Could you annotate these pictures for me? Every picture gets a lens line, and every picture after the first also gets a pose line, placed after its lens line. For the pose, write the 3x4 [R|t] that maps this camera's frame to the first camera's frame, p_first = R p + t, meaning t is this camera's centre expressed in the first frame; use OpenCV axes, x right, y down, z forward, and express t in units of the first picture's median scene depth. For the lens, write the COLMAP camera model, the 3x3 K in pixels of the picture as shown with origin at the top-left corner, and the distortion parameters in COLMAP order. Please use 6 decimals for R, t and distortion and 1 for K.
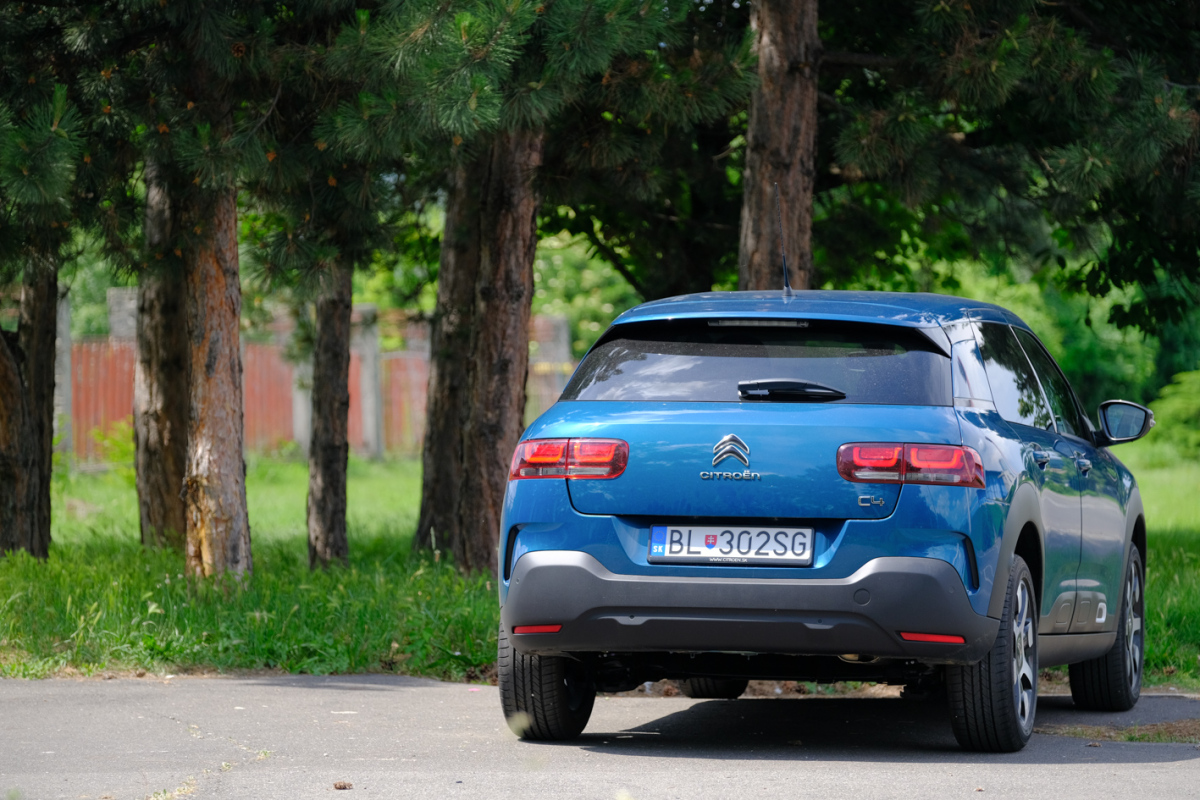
lens RADIAL K [[6736.3, 0, 656.3], [0, 6736.3, 411.6], [0, 0, 1]] dist [0.569812, 0.000000]
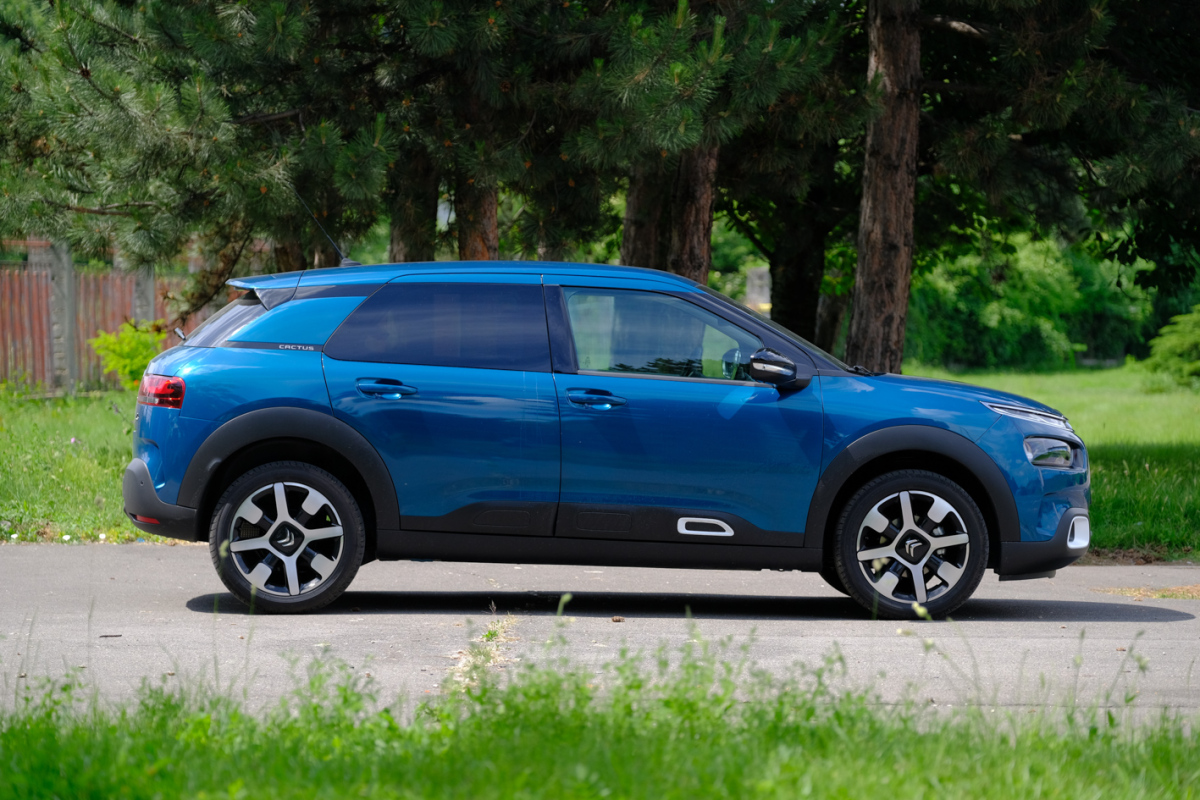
lens RADIAL K [[6105.6, 0, 596.7], [0, 6105.6, 404.6], [0, 0, 1]] dist [0.488007, 0.000000]
pose [[0.999870, 0.009469, -0.013056, -0.024757], [-0.009309, 0.999881, 0.012306, -0.004424], [0.013171, -0.012183, 0.999839, -0.213941]]
